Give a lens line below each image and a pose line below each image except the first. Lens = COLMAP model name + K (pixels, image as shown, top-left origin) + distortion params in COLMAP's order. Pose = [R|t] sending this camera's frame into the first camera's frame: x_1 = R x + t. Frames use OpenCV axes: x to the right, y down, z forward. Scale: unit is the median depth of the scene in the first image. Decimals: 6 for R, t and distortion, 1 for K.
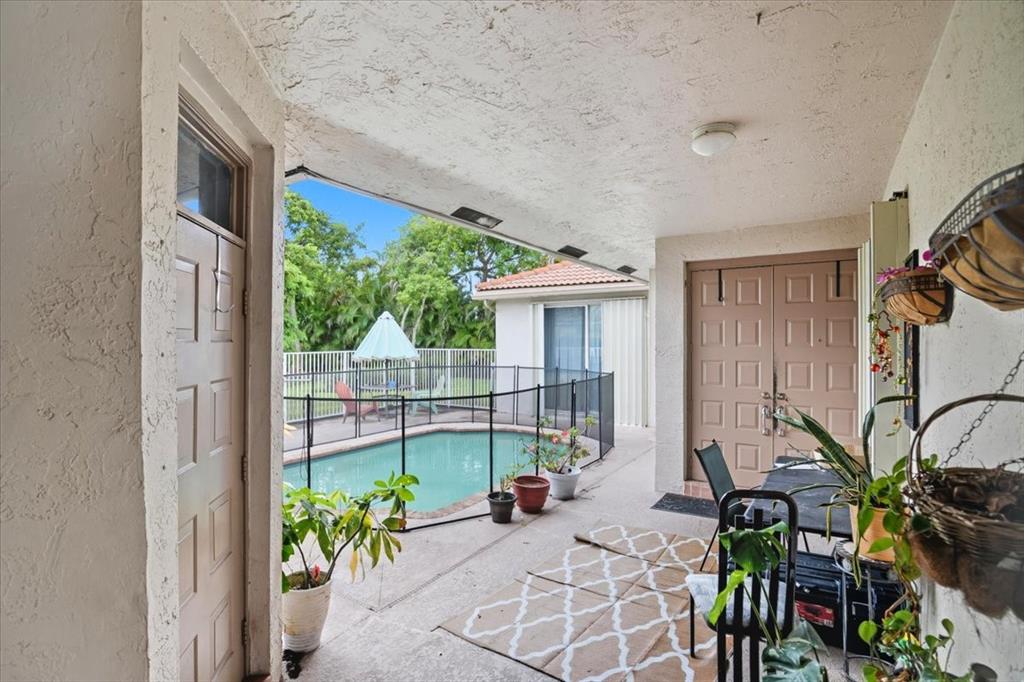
lens RADIAL K [[481.2, 0, 512.0], [0, 481.2, 341.0], [0, 0, 1]] dist [-0.007080, -0.001039]
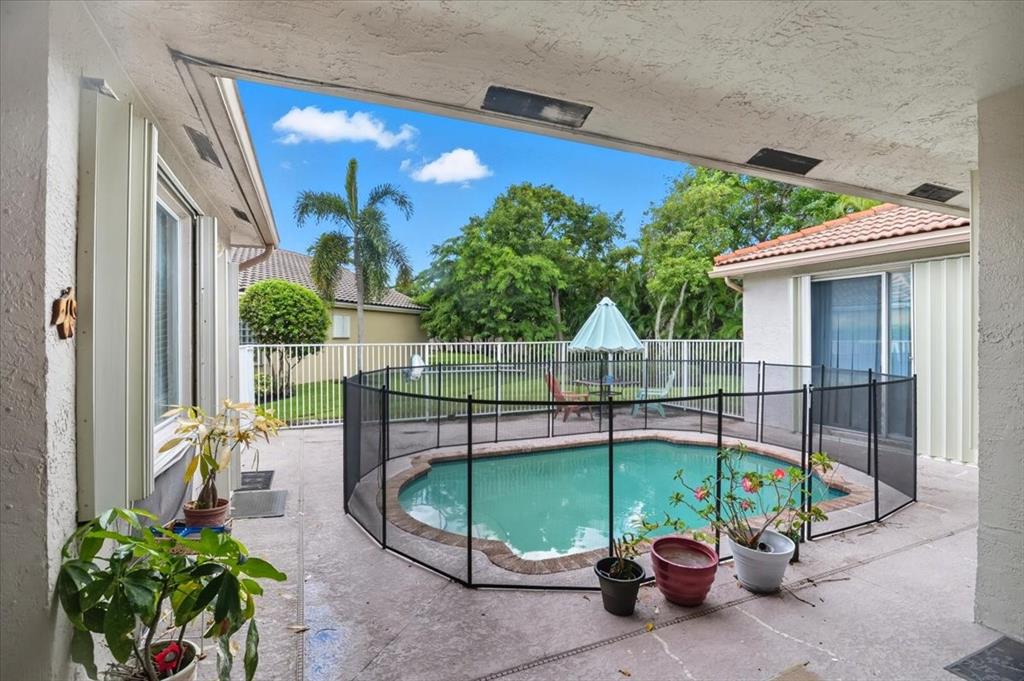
lens RADIAL K [[481.2, 0, 512.0], [0, 481.2, 340.5], [0, 0, 1]] dist [-0.007080, -0.001039]
pose [[0.839940, 0.003429, -0.542668, 0.080030], [0.002501, 0.999945, 0.010190, 0.009871], [0.542673, -0.009916, 0.839885, 0.167655]]
